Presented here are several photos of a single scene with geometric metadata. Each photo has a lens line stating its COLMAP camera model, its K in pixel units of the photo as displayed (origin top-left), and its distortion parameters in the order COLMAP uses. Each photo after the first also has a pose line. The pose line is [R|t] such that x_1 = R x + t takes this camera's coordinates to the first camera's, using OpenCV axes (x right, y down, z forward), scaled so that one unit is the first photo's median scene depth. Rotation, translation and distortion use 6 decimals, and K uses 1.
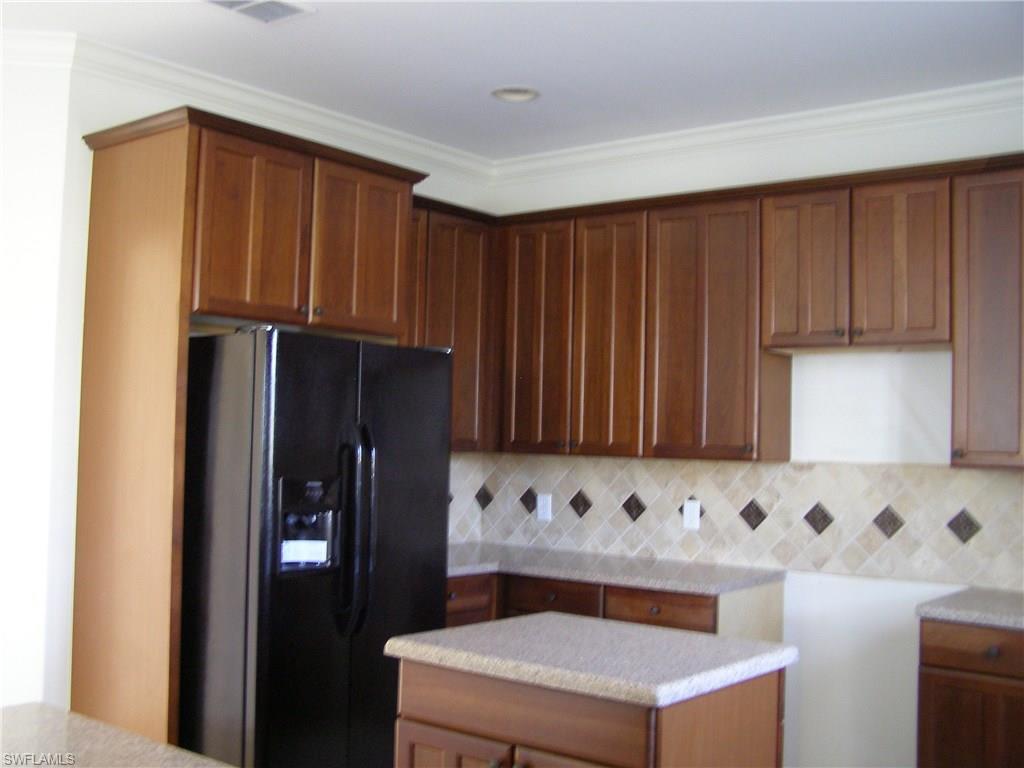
lens RADIAL K [[1159.3, 0, 512.0], [0, 1159.3, 384.0], [0, 0, 1]] dist [-0.169417, 0.347104]
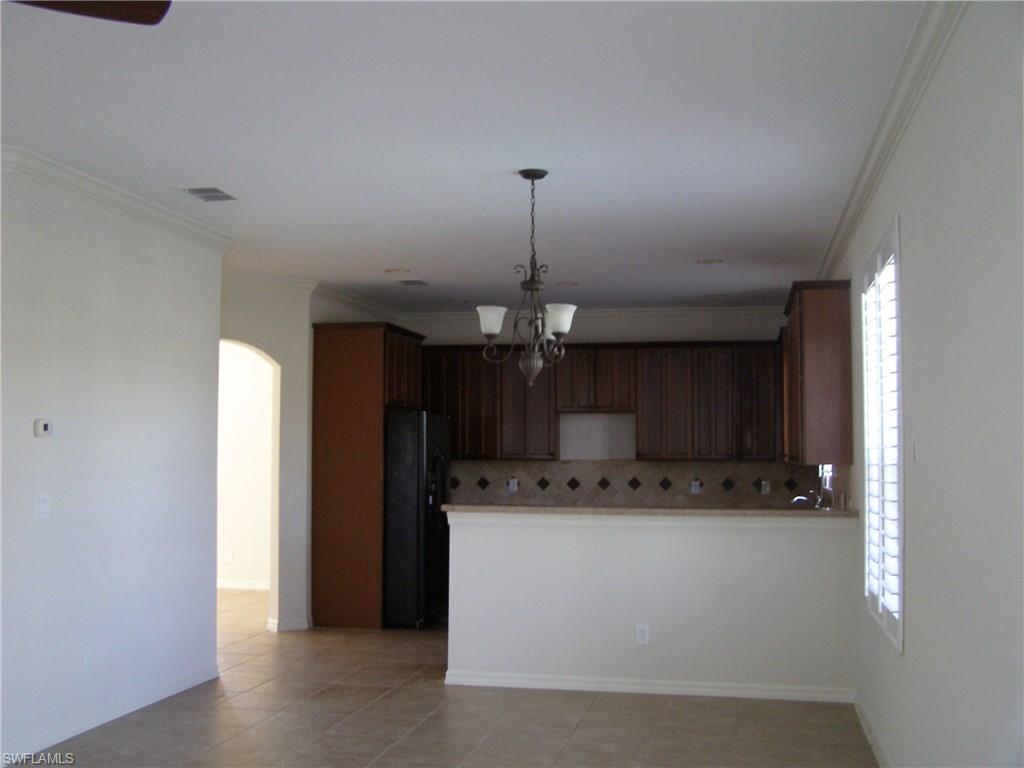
lens RADIAL K [[1159.3, 0, 512.0], [0, 1159.3, 384.0], [0, 0, 1]] dist [-0.169417, 0.347104]
pose [[0.887464, -0.002475, 0.460870, -0.963817], [0.001118, 0.999994, 0.003217, -0.097565], [-0.460875, -0.002340, 0.887462, -1.078543]]
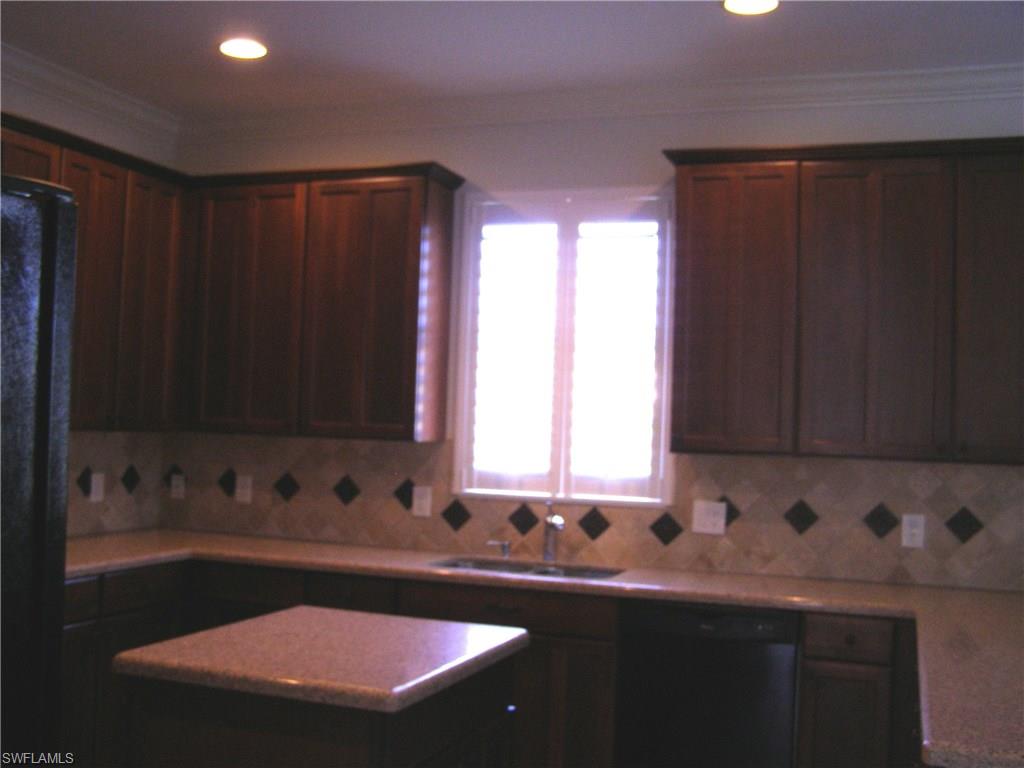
lens RADIAL K [[1159.3, 0, 512.0], [0, 1159.3, 384.0], [0, 0, 1]] dist [-0.169417, 0.347104]
pose [[-0.313796, -0.012519, 0.949408, -0.553567], [-0.095027, 0.995307, -0.018284, 0.008700], [-0.944723, -0.095956, -0.313513, 0.750683]]
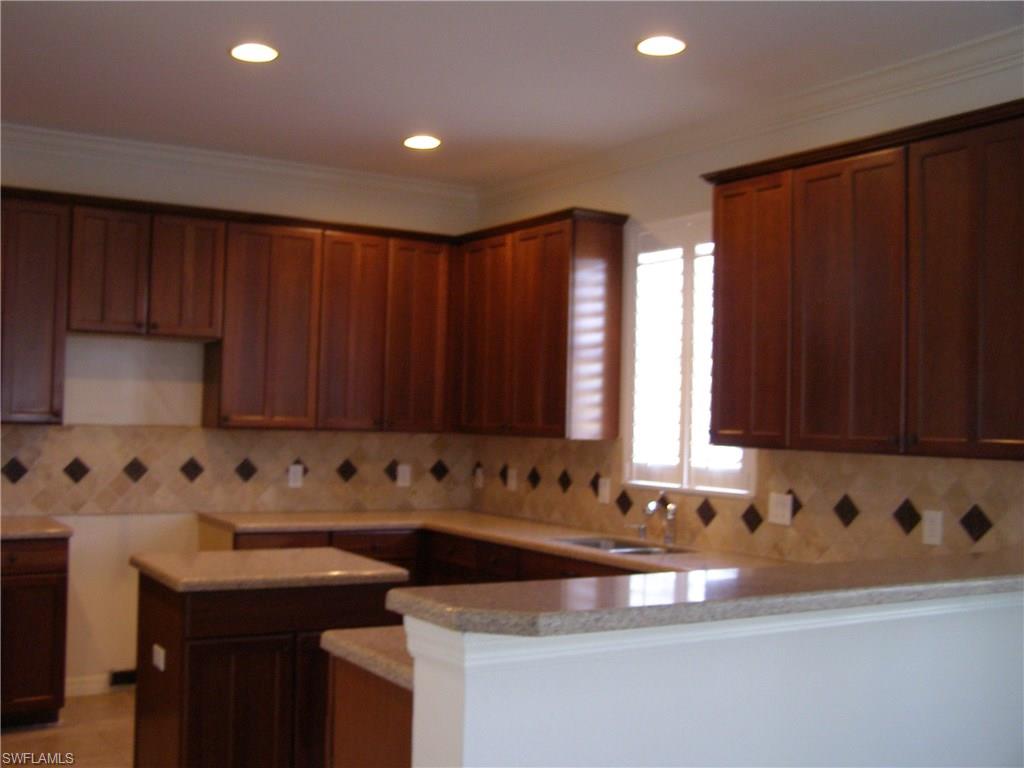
lens RADIAL K [[1159.3, 0, 512.0], [0, 1159.3, 384.0], [0, 0, 1]] dist [-0.169417, 0.347104]
pose [[0.338128, 0.003850, 0.941092, -0.736802], [-0.065144, 0.997689, 0.019325, -0.028813], [-0.938843, -0.067841, 0.337597, 0.164228]]
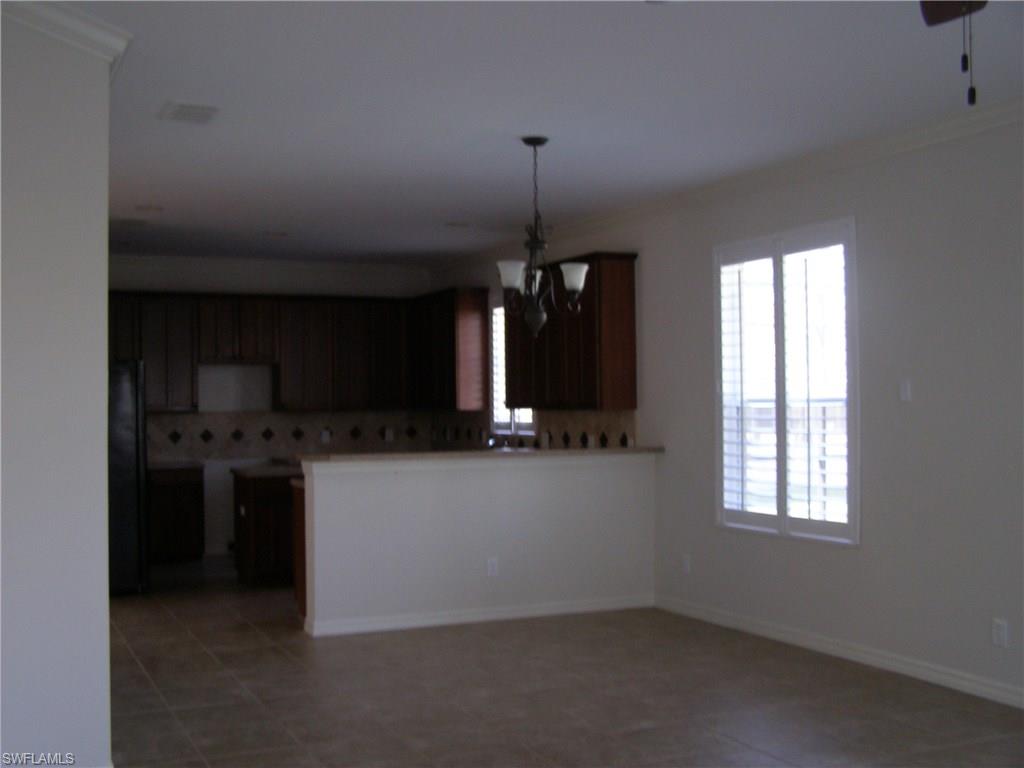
lens RADIAL K [[1159.3, 0, 512.0], [0, 1159.3, 384.0], [0, 0, 1]] dist [-0.169417, 0.347104]
pose [[0.439182, -0.021719, 0.898136, -1.572175], [-0.022866, 0.999114, 0.035342, -0.084899], [-0.898107, -0.036058, 0.438296, -0.574398]]
